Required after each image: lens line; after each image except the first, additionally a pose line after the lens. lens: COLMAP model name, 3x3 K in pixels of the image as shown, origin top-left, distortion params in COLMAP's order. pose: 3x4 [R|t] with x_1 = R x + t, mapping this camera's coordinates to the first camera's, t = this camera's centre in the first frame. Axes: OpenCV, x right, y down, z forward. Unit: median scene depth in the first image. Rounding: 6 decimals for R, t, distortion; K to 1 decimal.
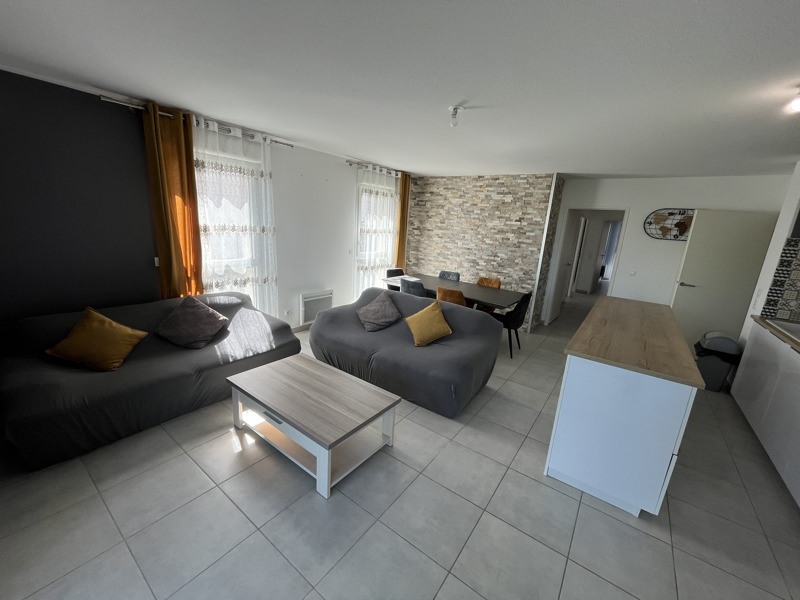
lens RADIAL K [[322.5, 0, 400.0], [0, 322.5, 300.0], [0, 0, 1]] dist [-0.001957, -0.000449]
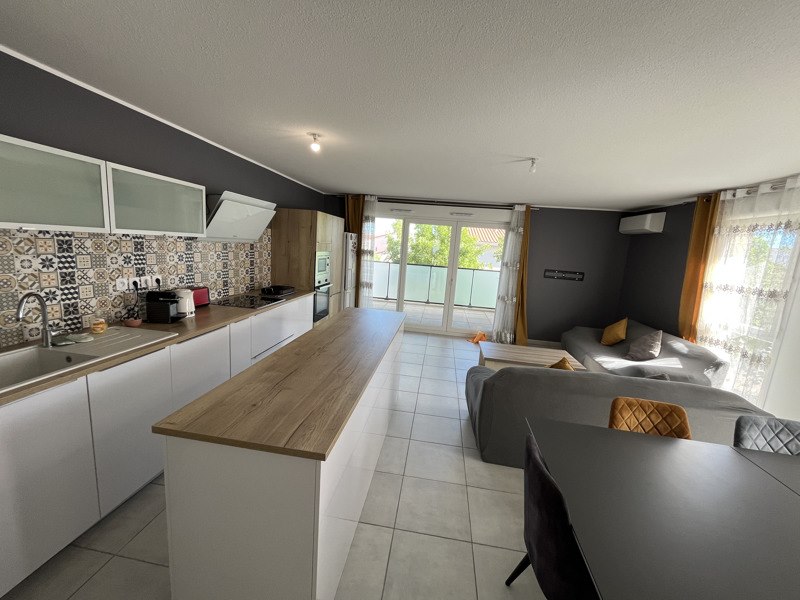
lens RADIAL K [[322.2, 0, 400.0], [0, 322.2, 300.0], [0, 0, 1]] dist [-0.040972, -0.000015]
pose [[-0.872024, -0.045935, -0.487303, 0.517361], [-0.233712, 0.913837, 0.332085, -0.174782], [0.430062, 0.403475, -0.807623, 0.881281]]
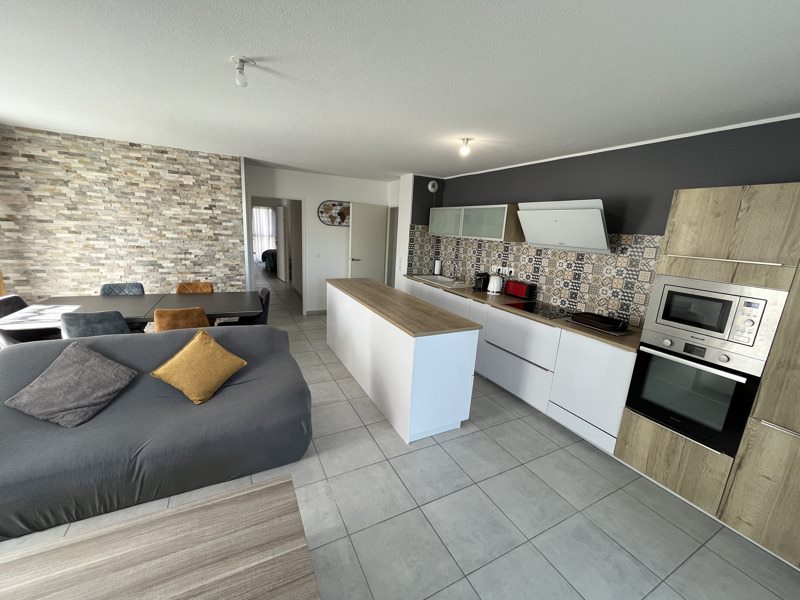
lens RADIAL K [[322.5, 0, 400.0], [0, 322.5, 300.0], [0, 0, 1]] dist [-0.001957, -0.000449]
pose [[0.447190, -0.235161, 0.862972, -0.182062], [0.183706, 0.968398, 0.168694, -0.064241], [-0.875370, 0.083094, 0.476259, 0.182318]]
